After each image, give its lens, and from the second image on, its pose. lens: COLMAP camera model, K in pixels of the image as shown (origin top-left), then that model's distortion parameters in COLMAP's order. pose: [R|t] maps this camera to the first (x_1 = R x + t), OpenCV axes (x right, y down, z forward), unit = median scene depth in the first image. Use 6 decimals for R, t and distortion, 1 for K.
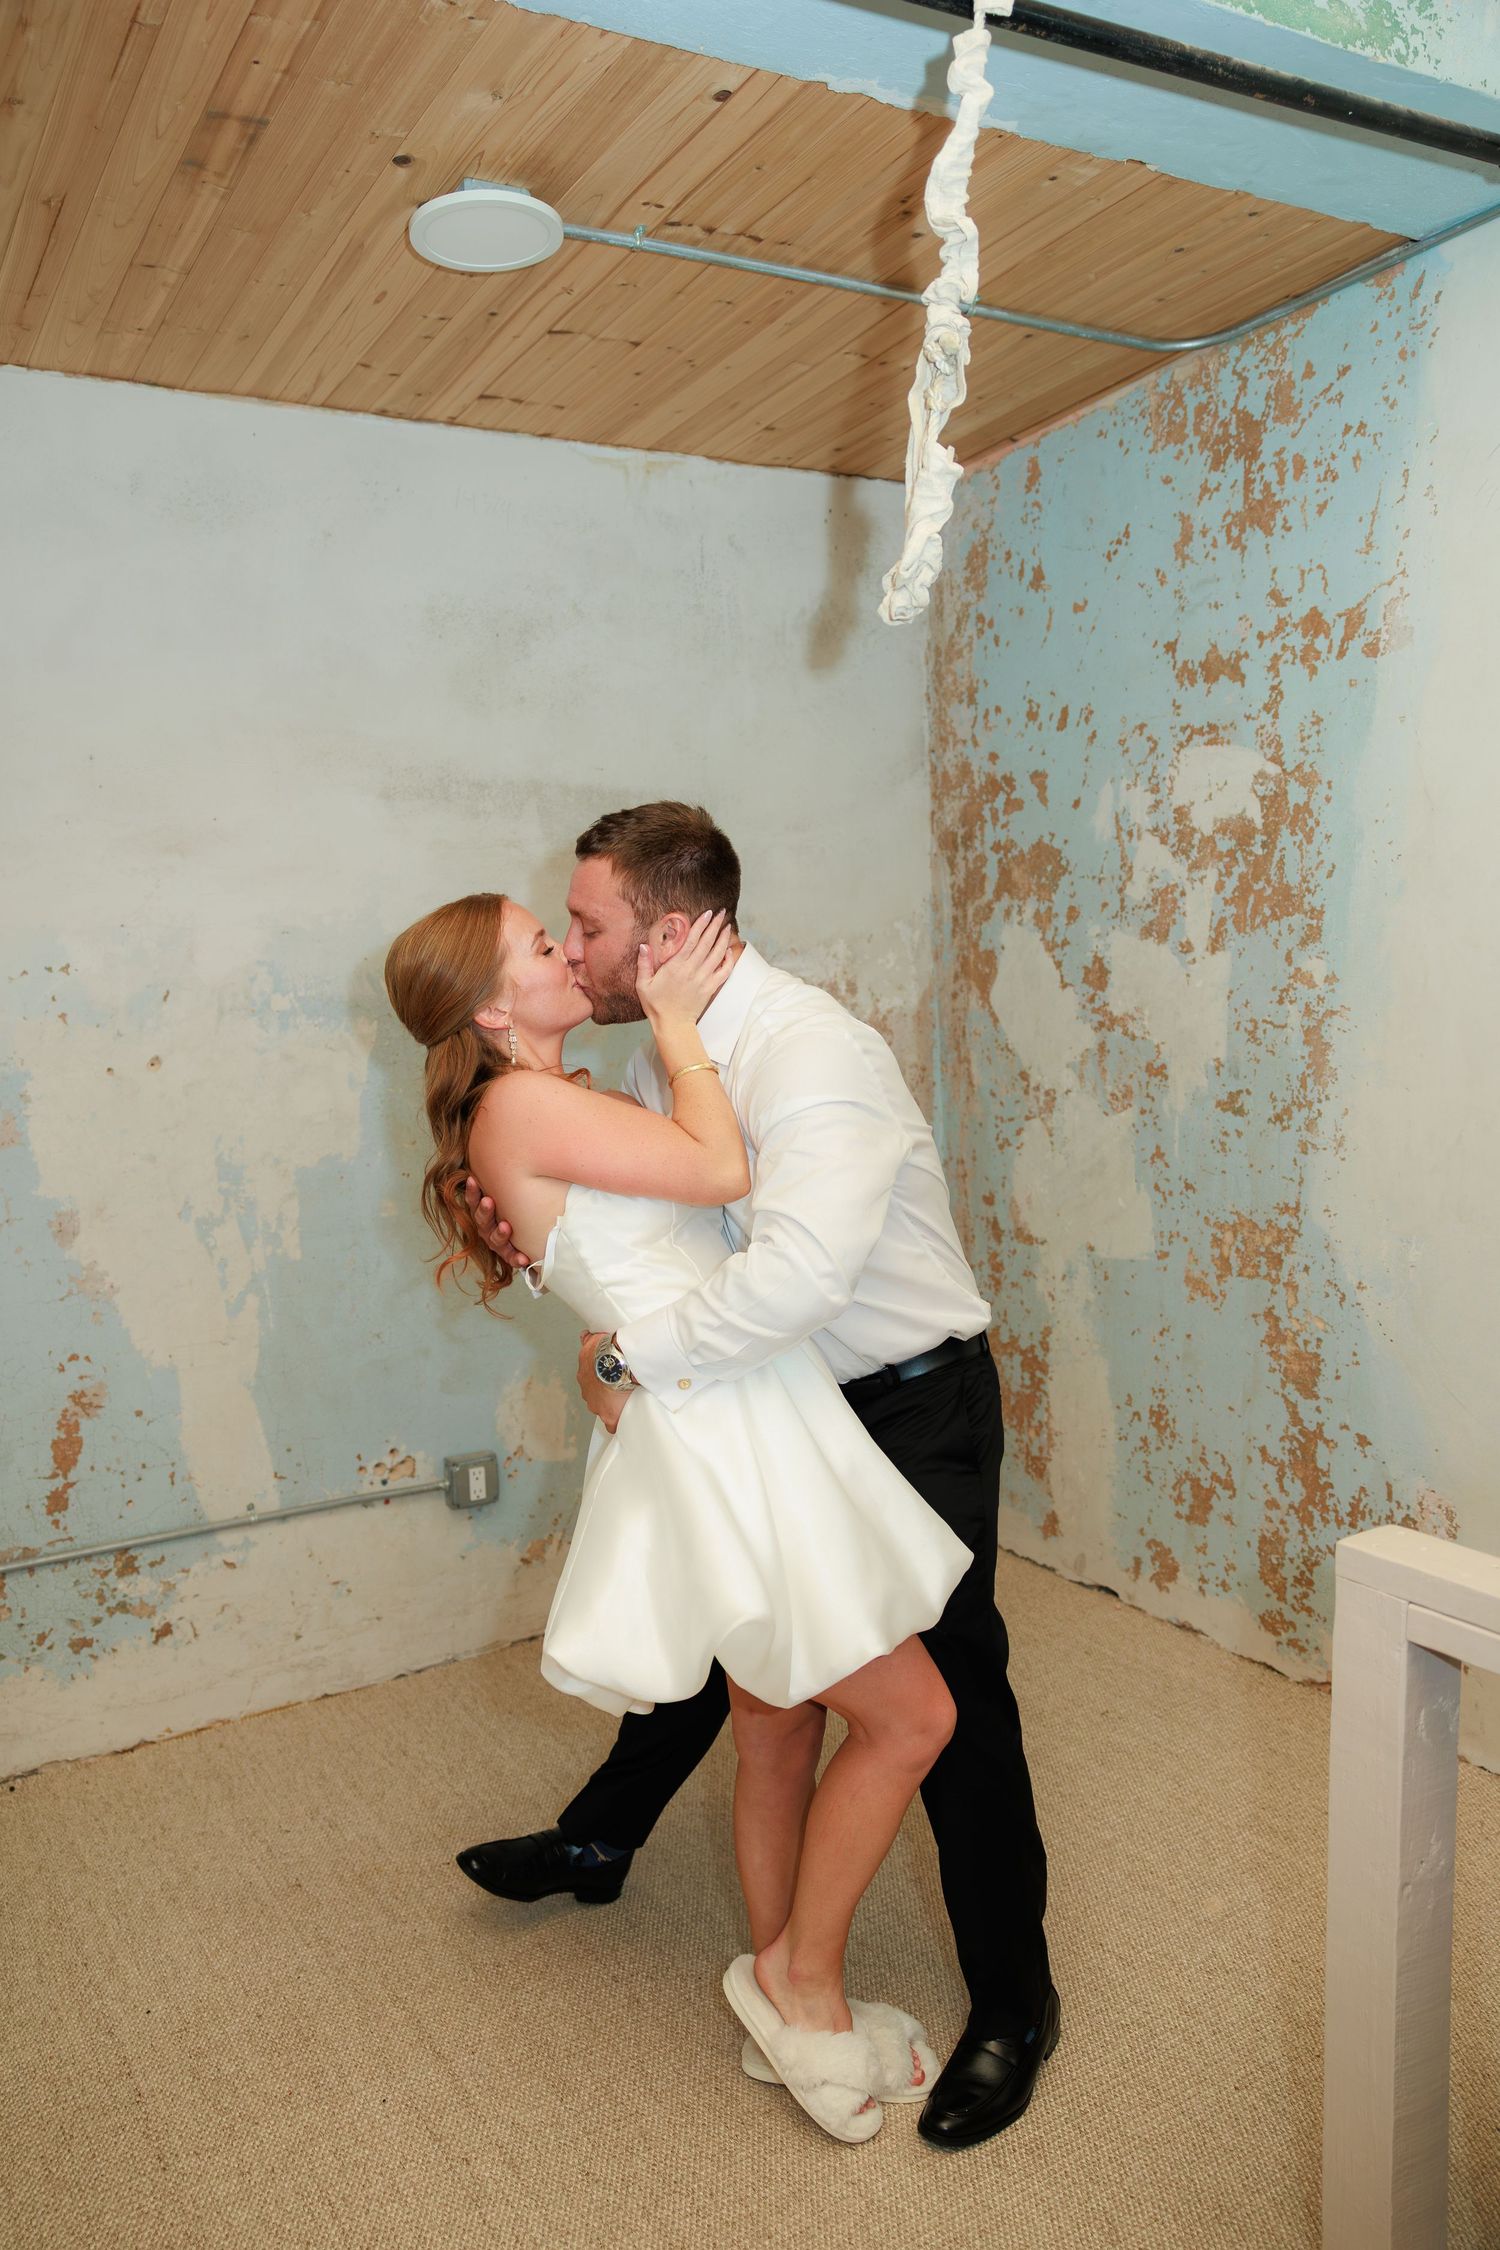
lens RADIAL K [[1734.4, 0, 751.2], [0, 1734.4, 1126.5], [0, 0, 1]] dist [-0.001476, 0.025383]
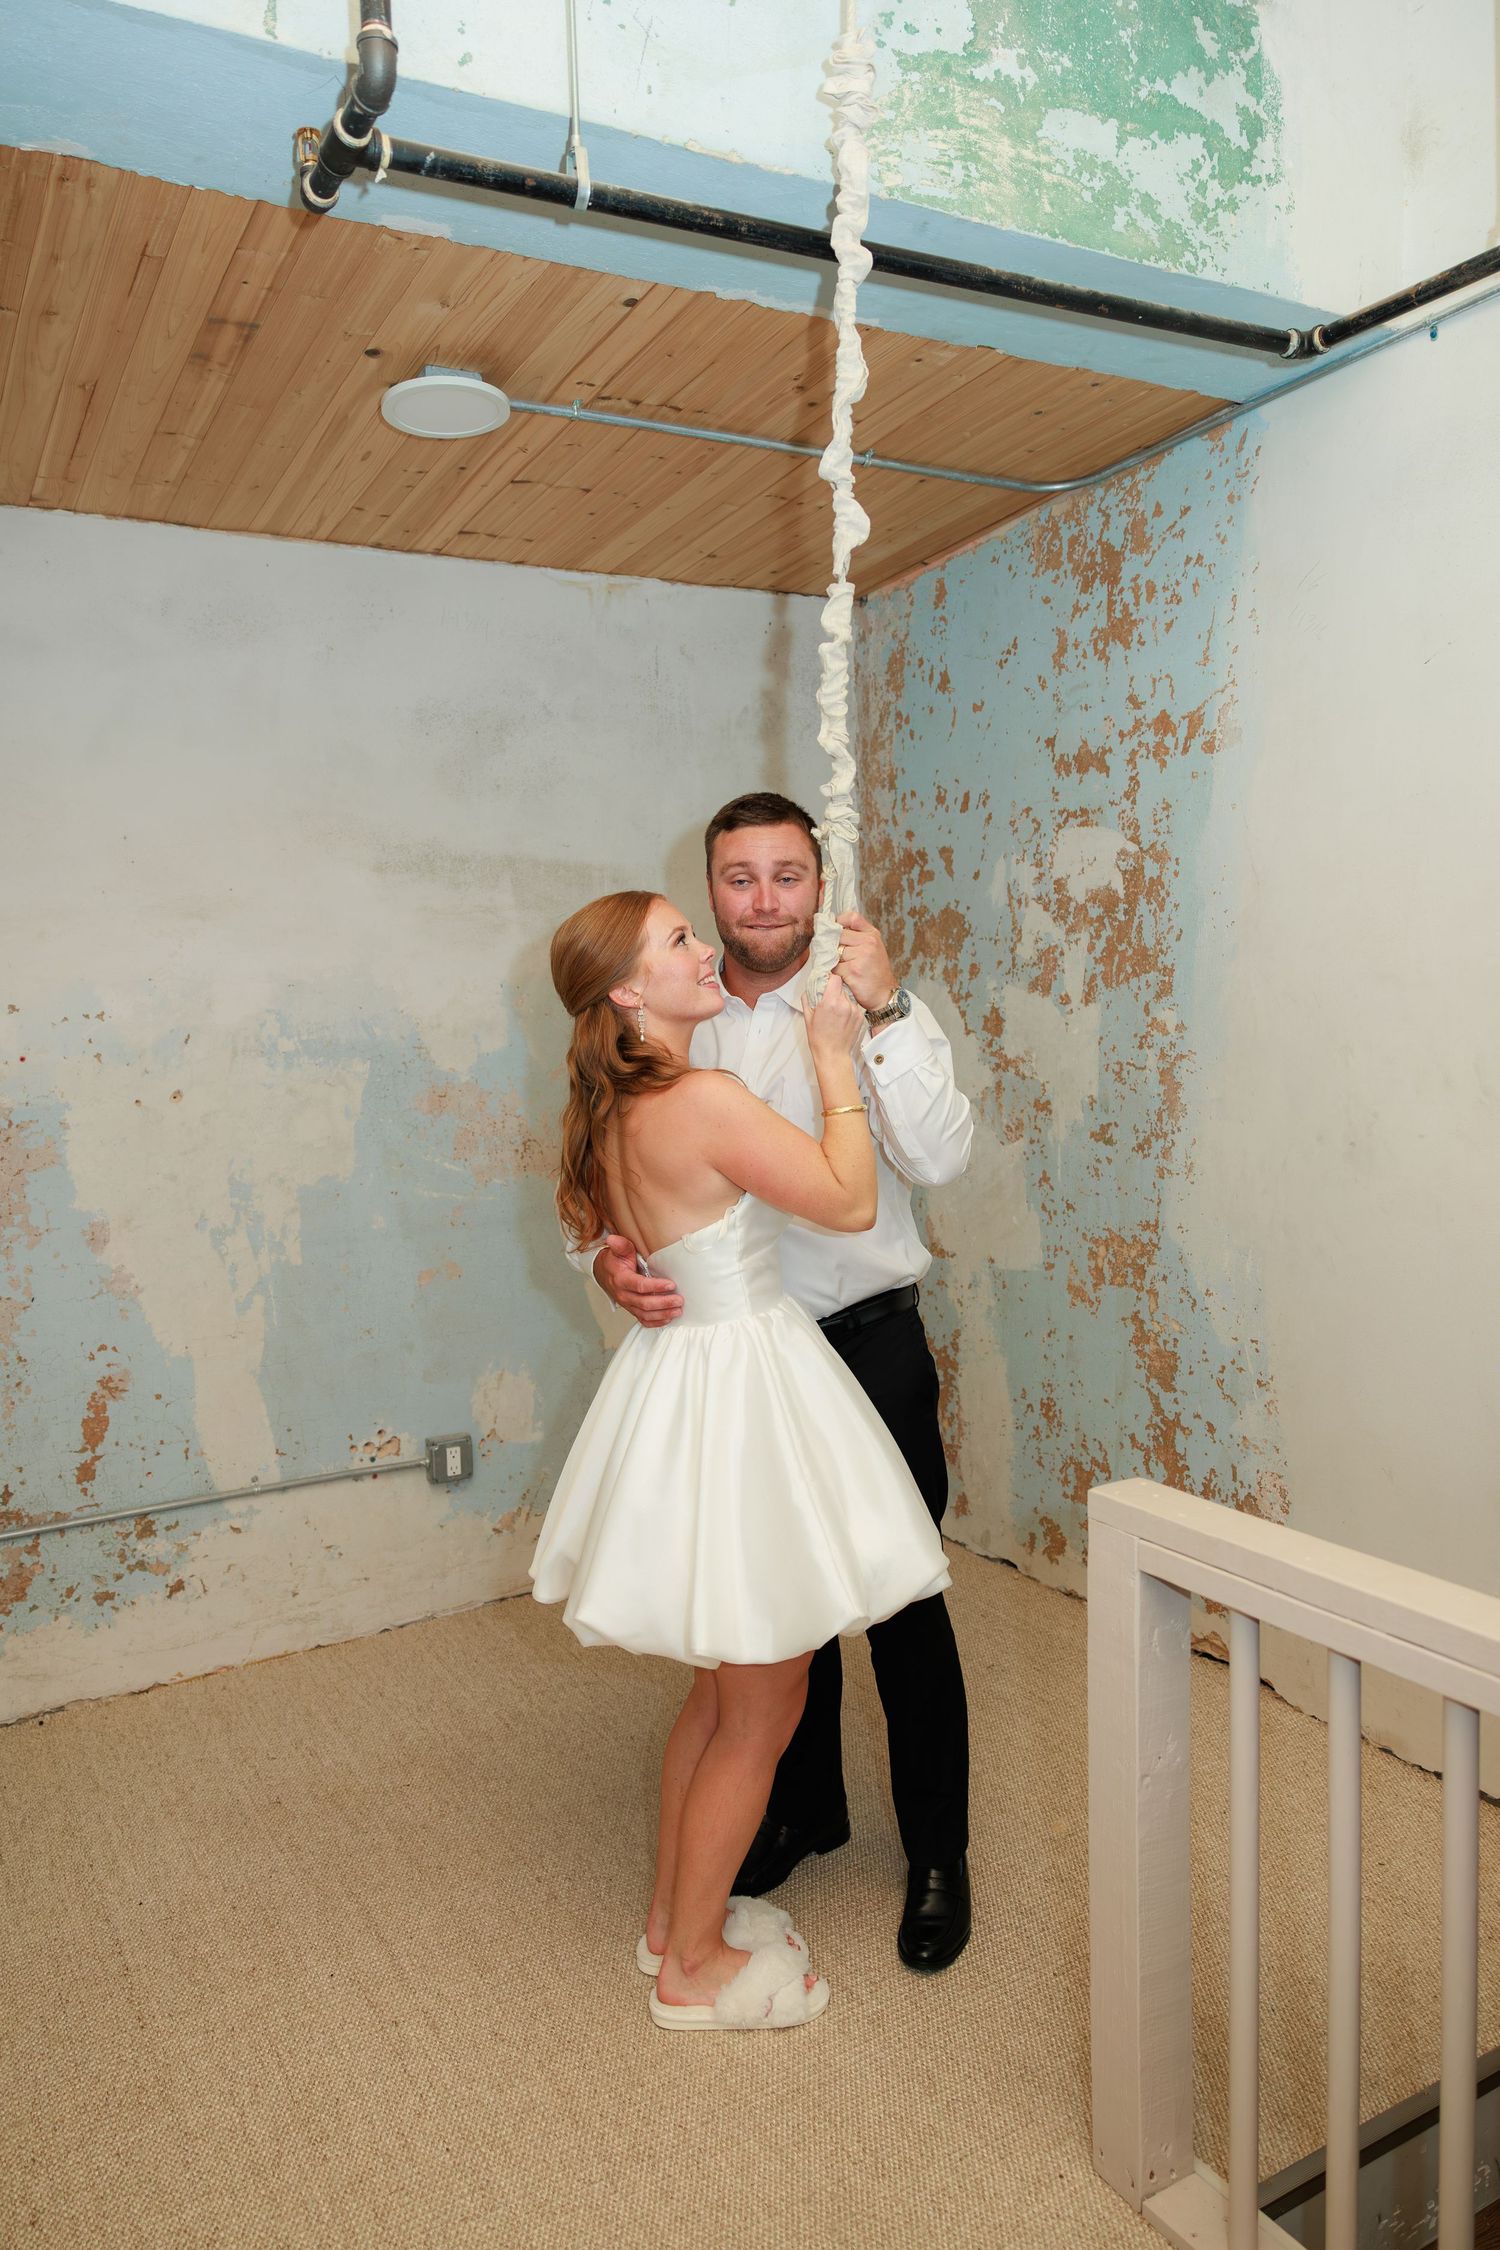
lens RADIAL K [[1600.8, 0, 742.4], [0, 1600.8, 1108.0], [0, 0, 1]] dist [0.038242, -0.010794]
pose [[0.999724, 0.004011, -0.023149, 0.064780], [-0.004736, 0.999498, -0.031333, 0.003916], [0.023012, 0.031434, 0.999241, -0.078766]]
